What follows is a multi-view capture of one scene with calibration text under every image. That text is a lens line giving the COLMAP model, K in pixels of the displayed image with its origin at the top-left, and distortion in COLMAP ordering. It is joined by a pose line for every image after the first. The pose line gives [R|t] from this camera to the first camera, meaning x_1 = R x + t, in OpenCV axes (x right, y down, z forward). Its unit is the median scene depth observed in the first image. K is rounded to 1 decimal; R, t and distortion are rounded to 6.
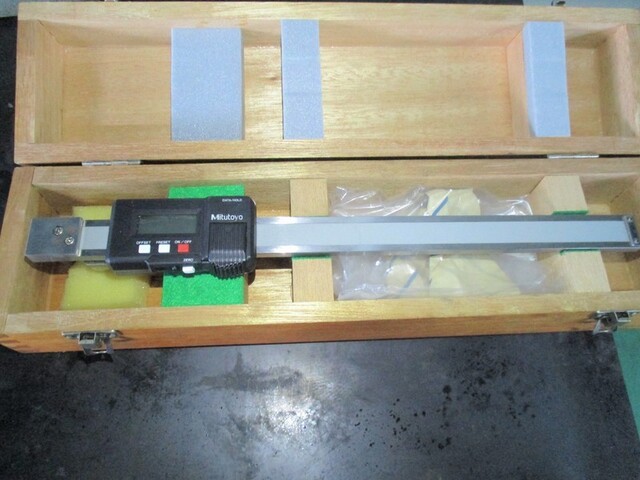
lens RADIAL K [[406.2, 0, 320.0], [0, 406.2, 240.0], [0, 0, 1]] dist [-0.003284, -0.002095]
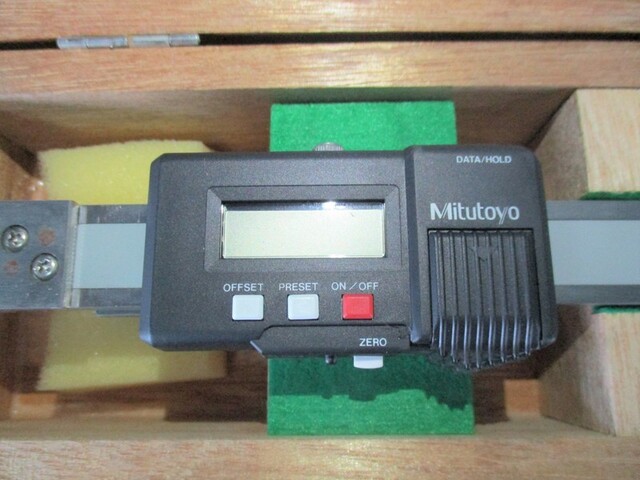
lens RADIAL K [[406.2, 0, 320.0], [0, 406.2, 240.0], [0, 0, 1]] dist [-0.003284, -0.002095]
pose [[0.997474, 0.029012, -0.064834, -0.336321], [-0.011619, 0.967130, 0.254015, -0.118313], [0.070072, -0.252620, 0.965025, 0.655761]]
